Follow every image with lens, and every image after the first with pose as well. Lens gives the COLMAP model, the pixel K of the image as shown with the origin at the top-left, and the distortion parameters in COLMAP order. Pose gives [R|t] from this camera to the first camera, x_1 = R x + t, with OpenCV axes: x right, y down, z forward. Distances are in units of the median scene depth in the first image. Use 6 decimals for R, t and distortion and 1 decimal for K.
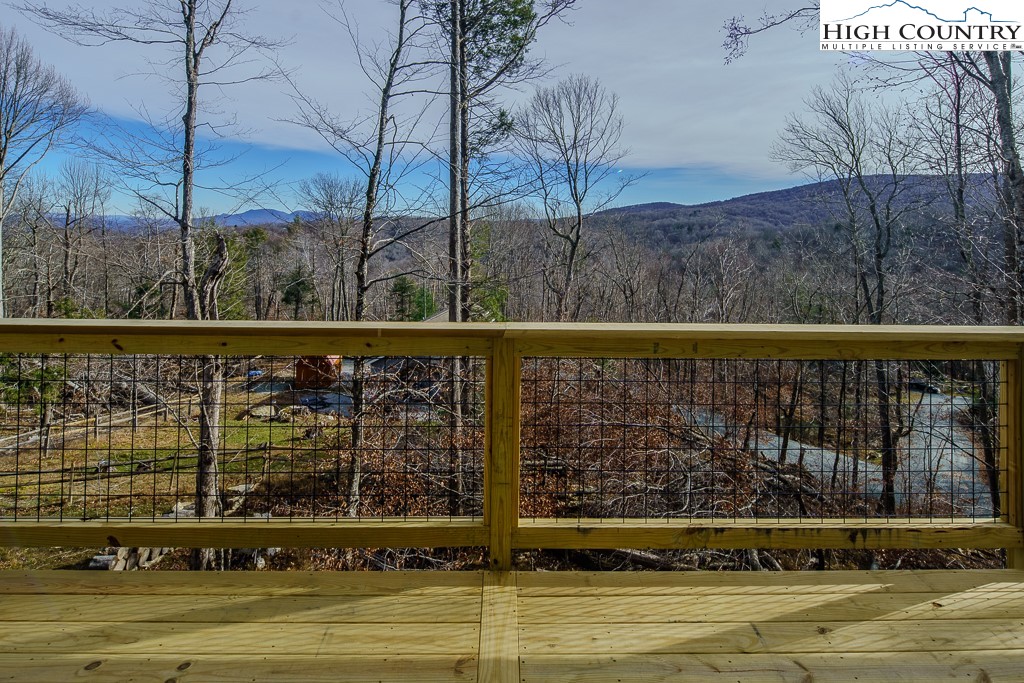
lens RADIAL K [[527.7, 0, 514.6], [0, 527.7, 202.3], [0, 0, 1]] dist [0.007499, -0.005744]
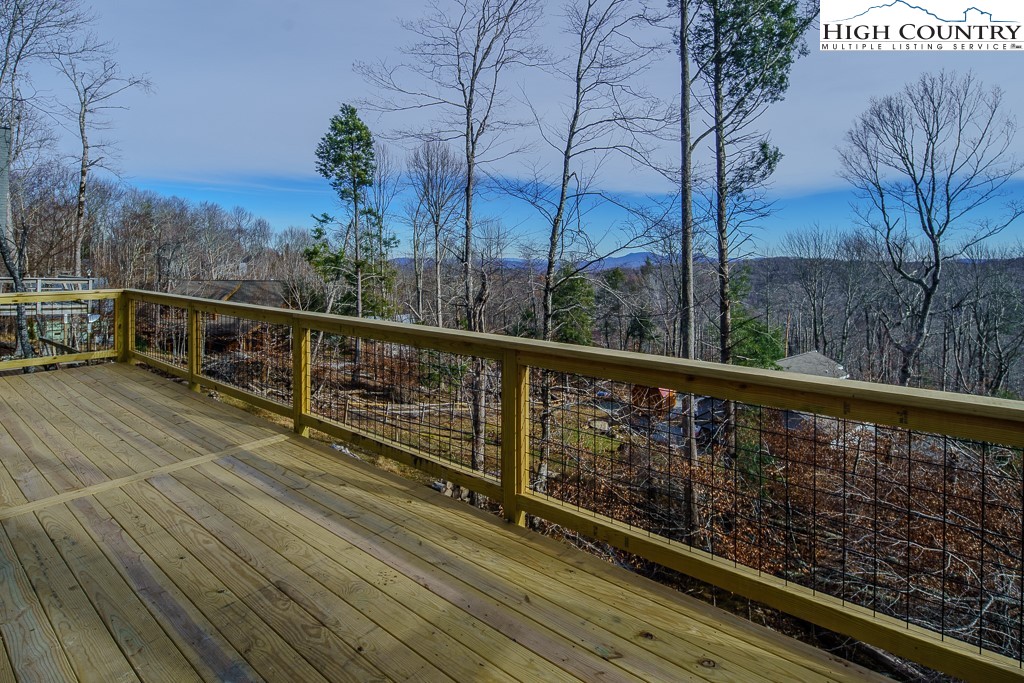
lens RADIAL K [[527.7, 0, 518.2], [0, 527.7, 261.8], [0, 0, 1]] dist [0.007499, -0.005744]
pose [[0.765262, -0.004642, -0.643702, 0.244526], [0.025644, 0.999400, 0.023279, 0.002681], [0.643208, -0.034321, 0.764922, 0.003697]]
